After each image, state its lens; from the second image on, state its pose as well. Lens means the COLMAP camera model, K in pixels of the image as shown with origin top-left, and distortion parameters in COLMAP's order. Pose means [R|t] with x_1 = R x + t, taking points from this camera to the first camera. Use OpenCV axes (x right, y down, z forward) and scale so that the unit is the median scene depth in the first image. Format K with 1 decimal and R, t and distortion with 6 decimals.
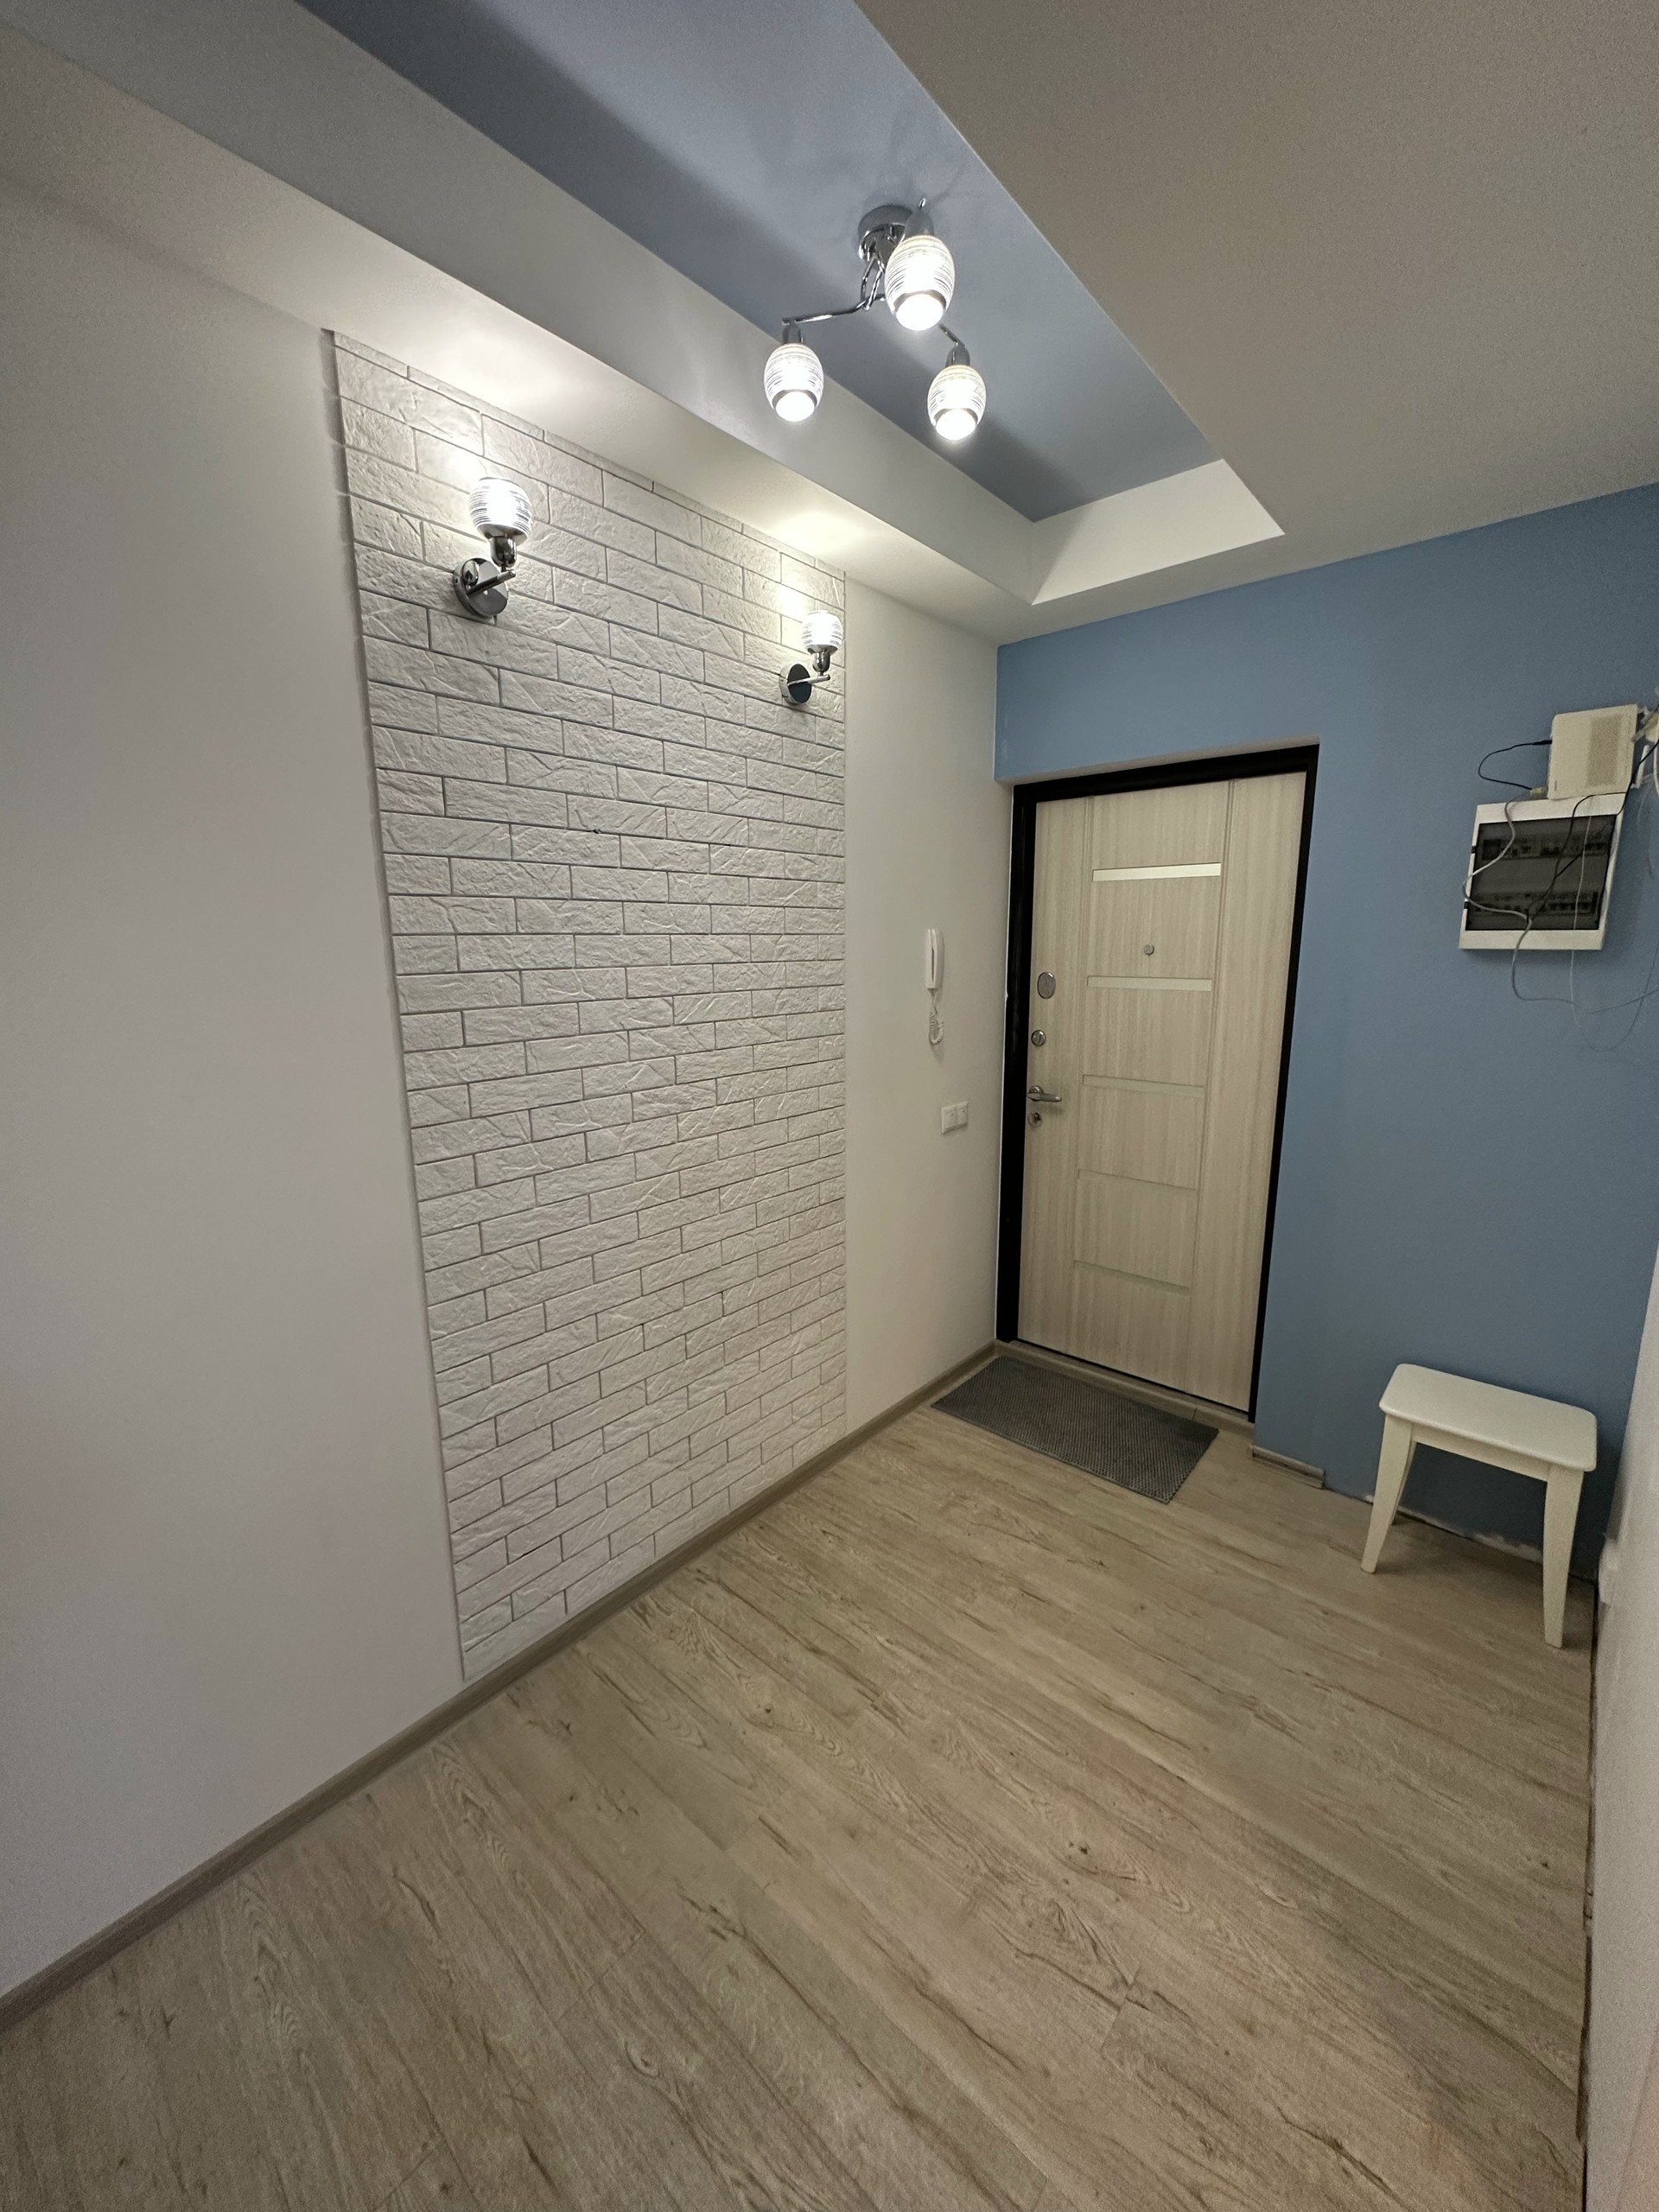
lens RADIAL K [[885.3, 0, 830.0], [0, 885.3, 1104.5], [0, 0, 1]] dist [-0.002384, 0.001029]
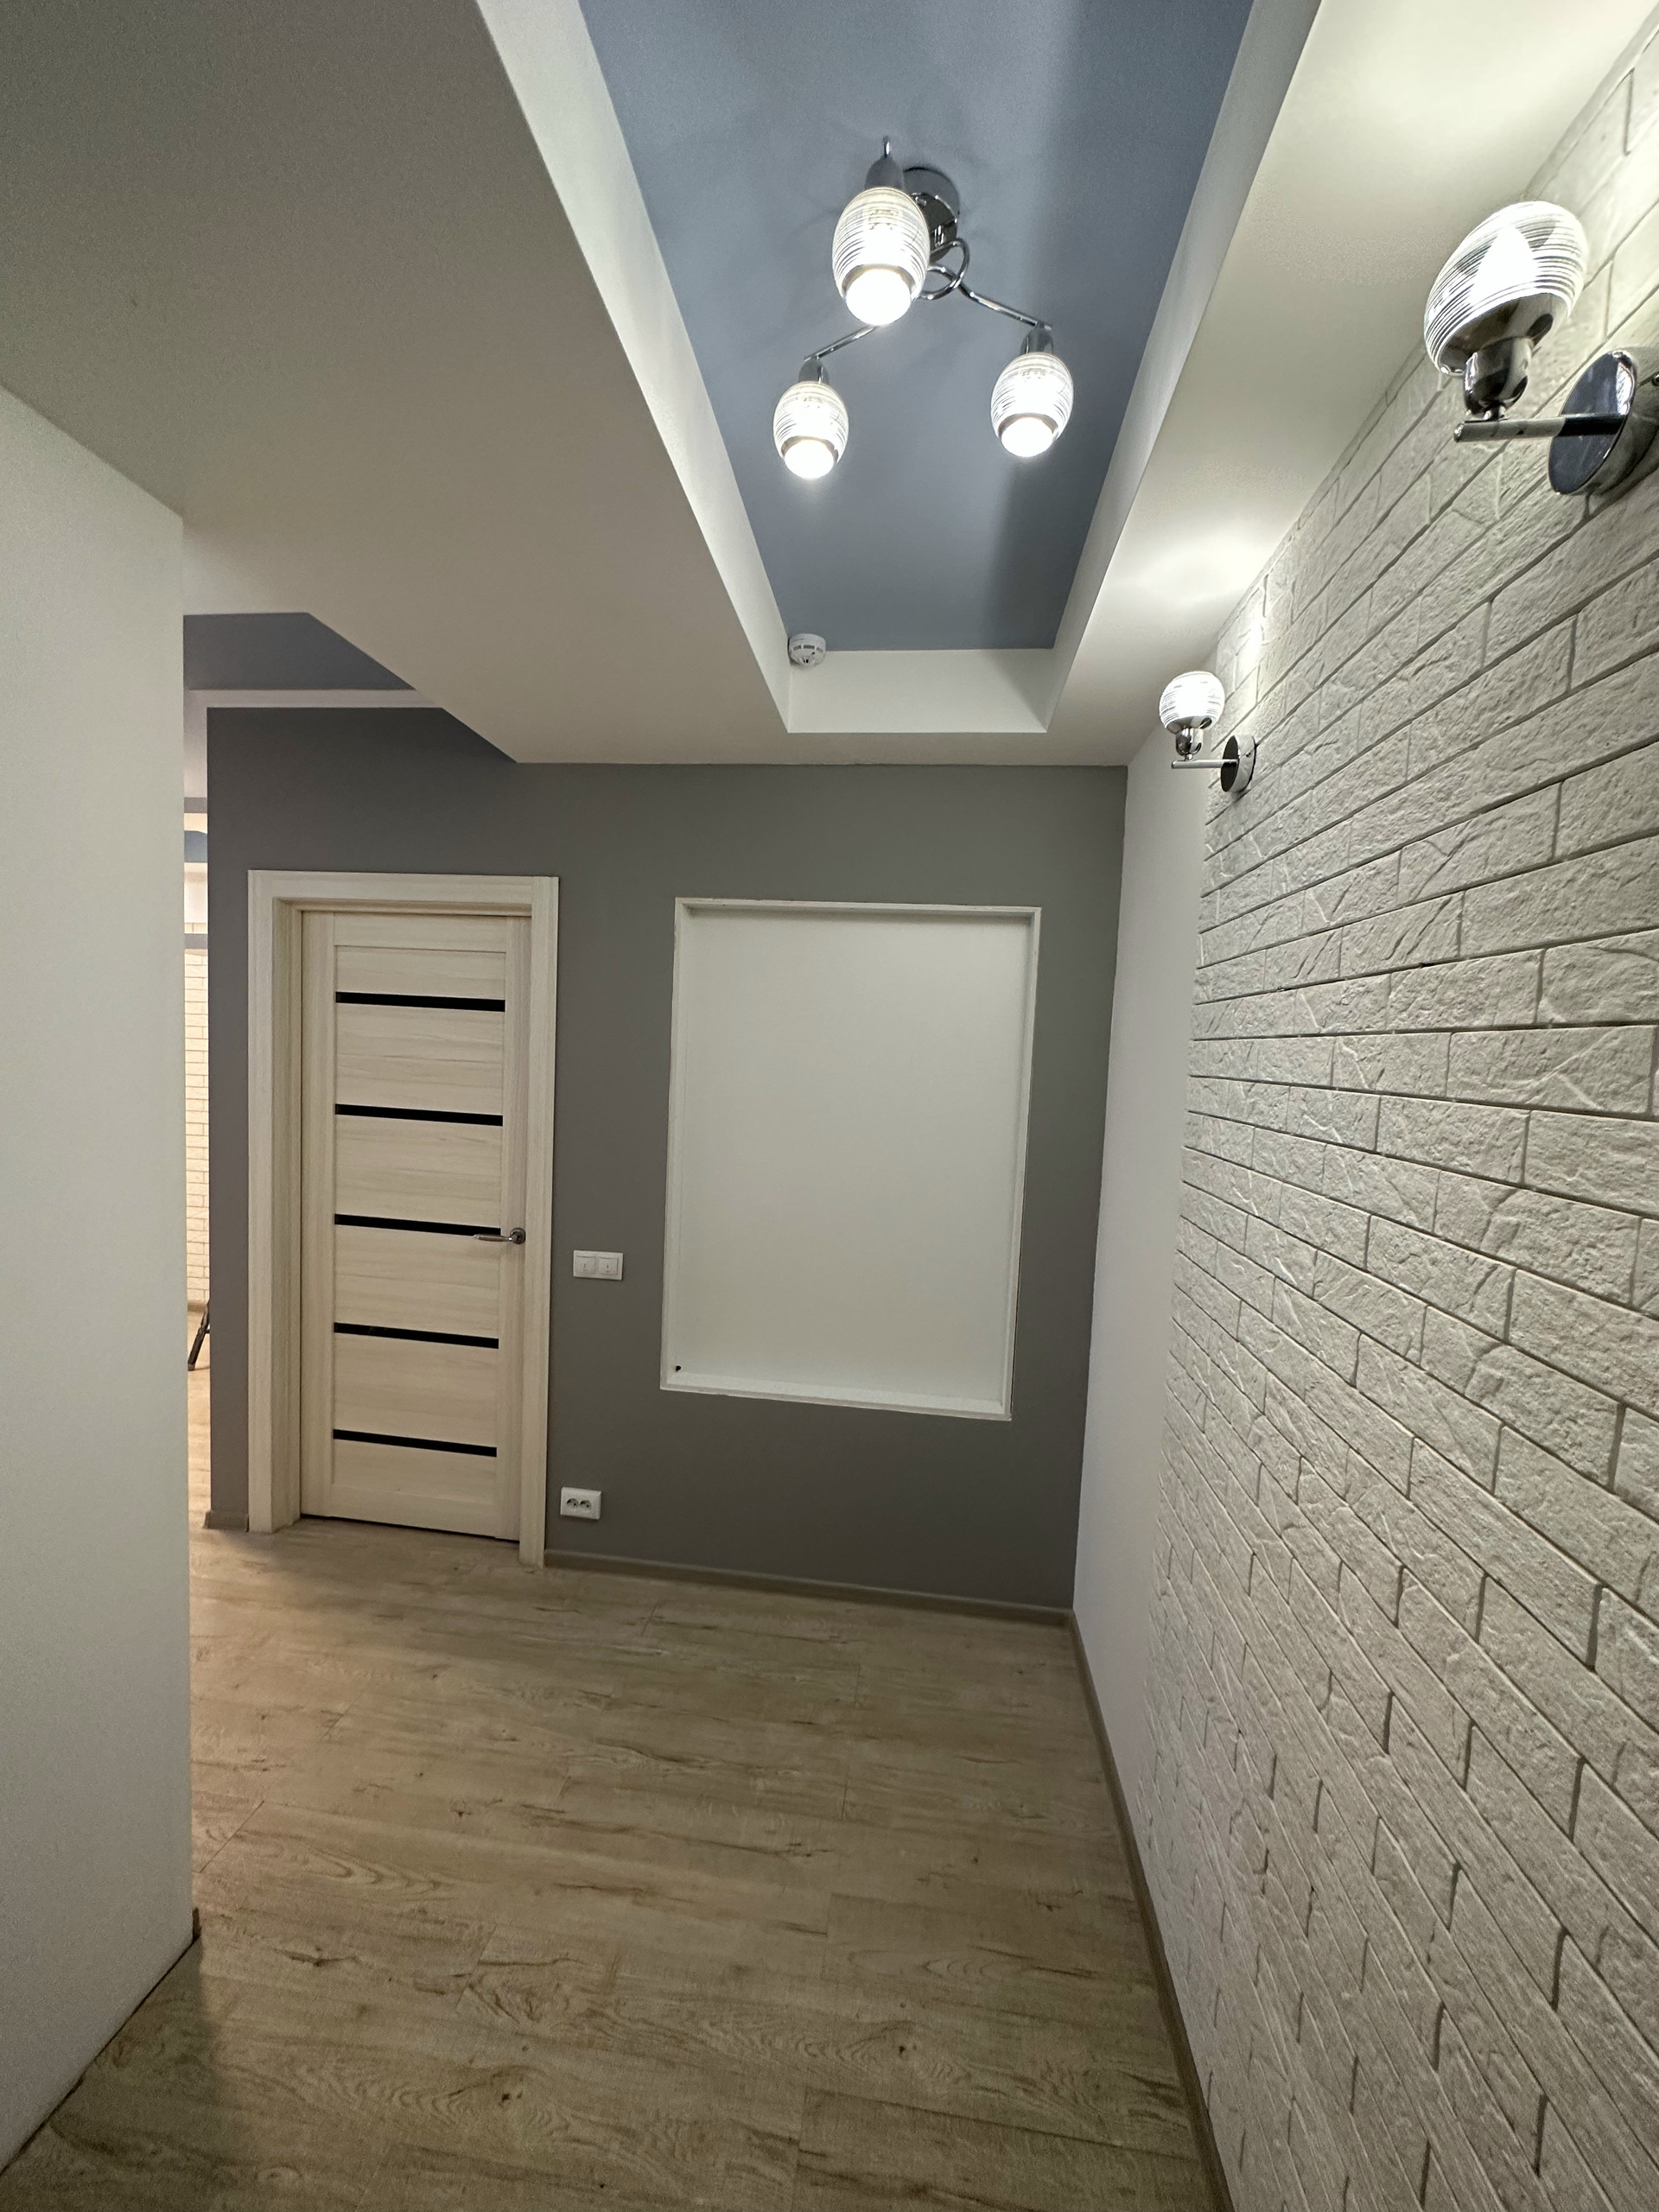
lens RADIAL K [[885.3, 0, 831.8], [0, 885.3, 1106.1], [0, 0, 1]] dist [-0.002384, 0.001029]
pose [[-0.820996, 0.007149, -0.570889, 0.445246], [-0.144612, 0.964710, 0.220048, -0.322949], [0.552316, 0.263216, -0.790989, 1.393075]]
